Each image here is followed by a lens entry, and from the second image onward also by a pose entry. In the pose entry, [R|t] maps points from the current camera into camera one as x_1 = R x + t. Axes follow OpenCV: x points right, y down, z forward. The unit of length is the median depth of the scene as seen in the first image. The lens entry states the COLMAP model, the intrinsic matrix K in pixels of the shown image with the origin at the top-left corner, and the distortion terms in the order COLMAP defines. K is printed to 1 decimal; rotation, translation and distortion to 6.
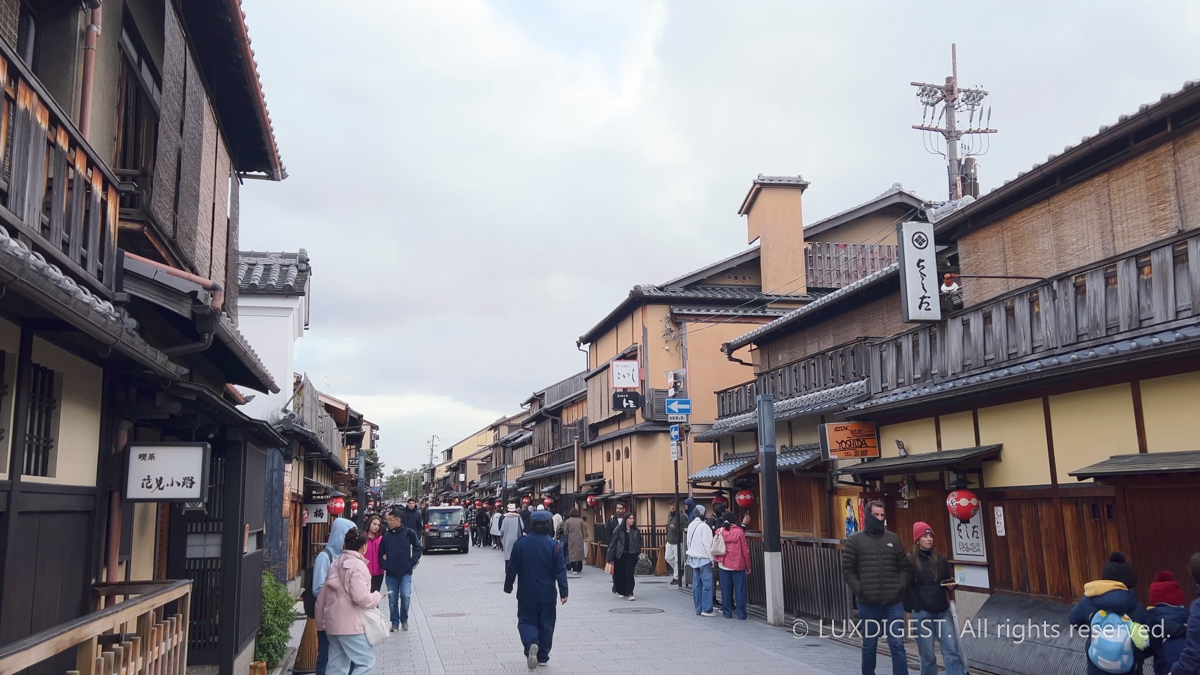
lens RADIAL K [[925.3, 0, 600.0], [0, 925.3, 337.5], [0, 0, 1]] dist [0.116867, -0.000837]
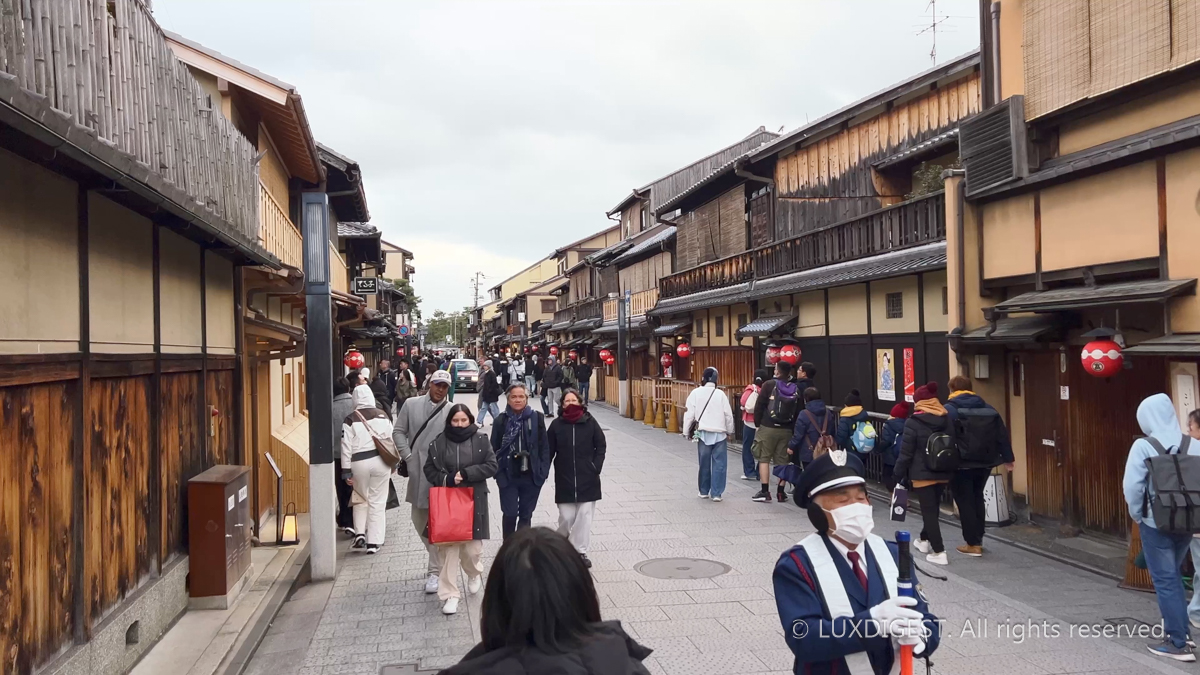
lens RADIAL K [[925.3, 0, 600.0], [0, 925.3, 337.5], [0, 0, 1]] dist [0.116867, -0.000837]
pose [[0.999198, -0.004048, -0.039829, -0.053200], [0.010576, 0.986219, 0.165107, 0.041108], [0.038612, -0.165396, 0.985471, 0.243403]]
